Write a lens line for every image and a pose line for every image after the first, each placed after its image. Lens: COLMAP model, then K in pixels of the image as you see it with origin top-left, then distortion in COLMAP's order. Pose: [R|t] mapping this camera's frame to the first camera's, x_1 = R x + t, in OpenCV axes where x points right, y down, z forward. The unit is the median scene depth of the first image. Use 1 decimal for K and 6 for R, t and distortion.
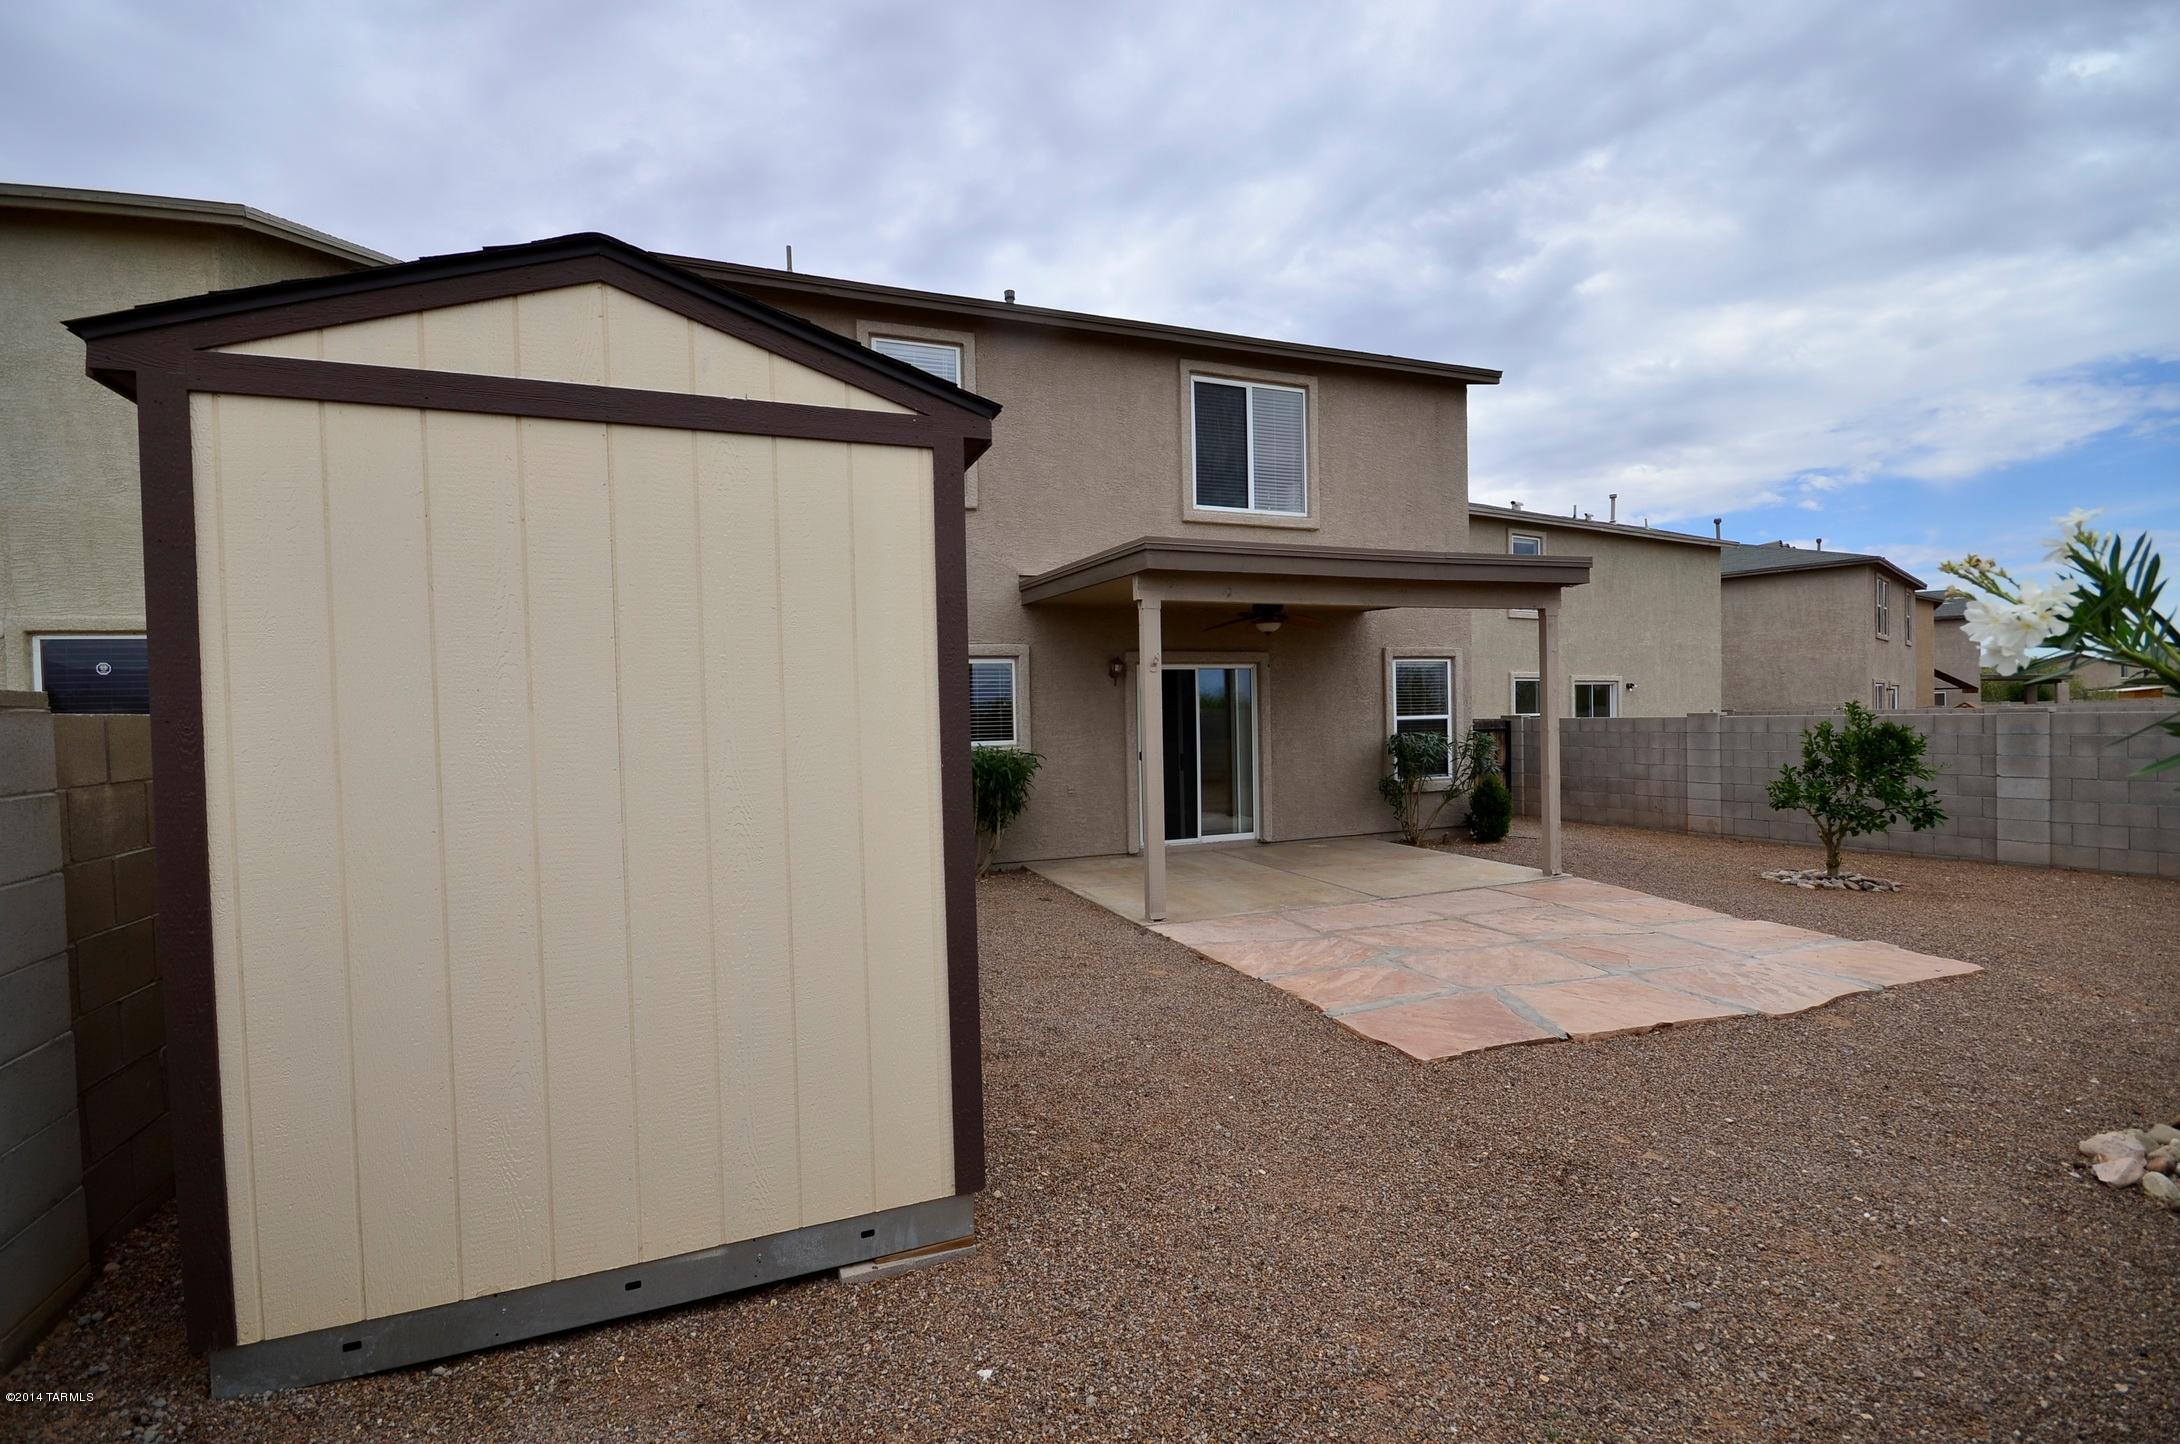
lens RADIAL K [[980.7, 0, 1085.3], [0, 980.7, 732.7], [0, 0, 1]] dist [-0.000613, 0.000147]
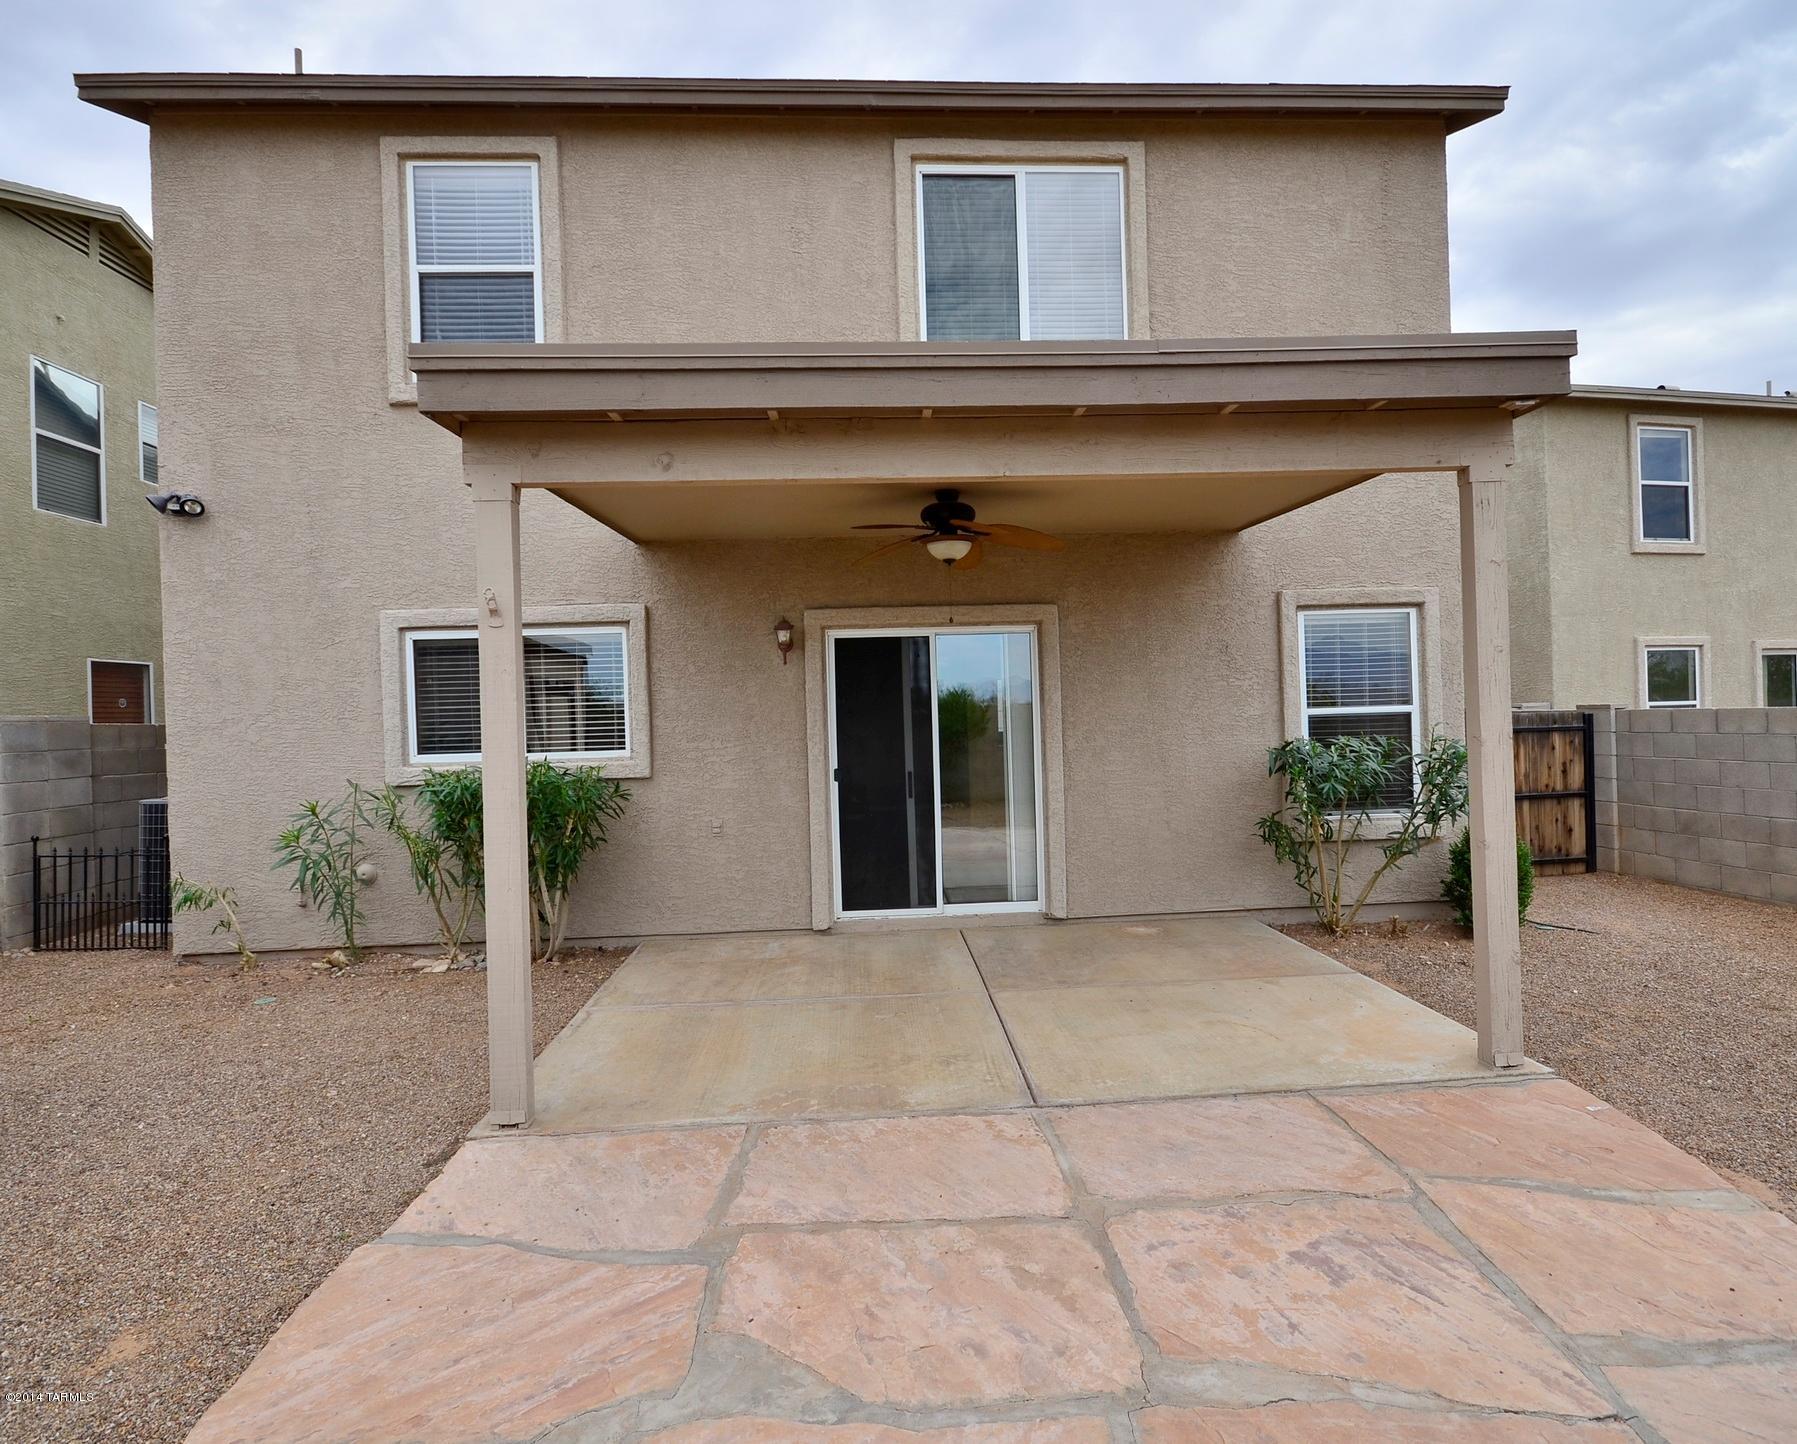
lens RADIAL K [[1007.3, 0, 898.7], [0, 1007.3, 713.3], [0, 0, 1]] dist [0.004885, -0.007058]
pose [[0.955967, -0.006149, -0.293410, 0.272191], [0.002490, 0.999914, -0.012843, -0.007087], [0.293464, 0.011547, 0.955901, 0.373421]]
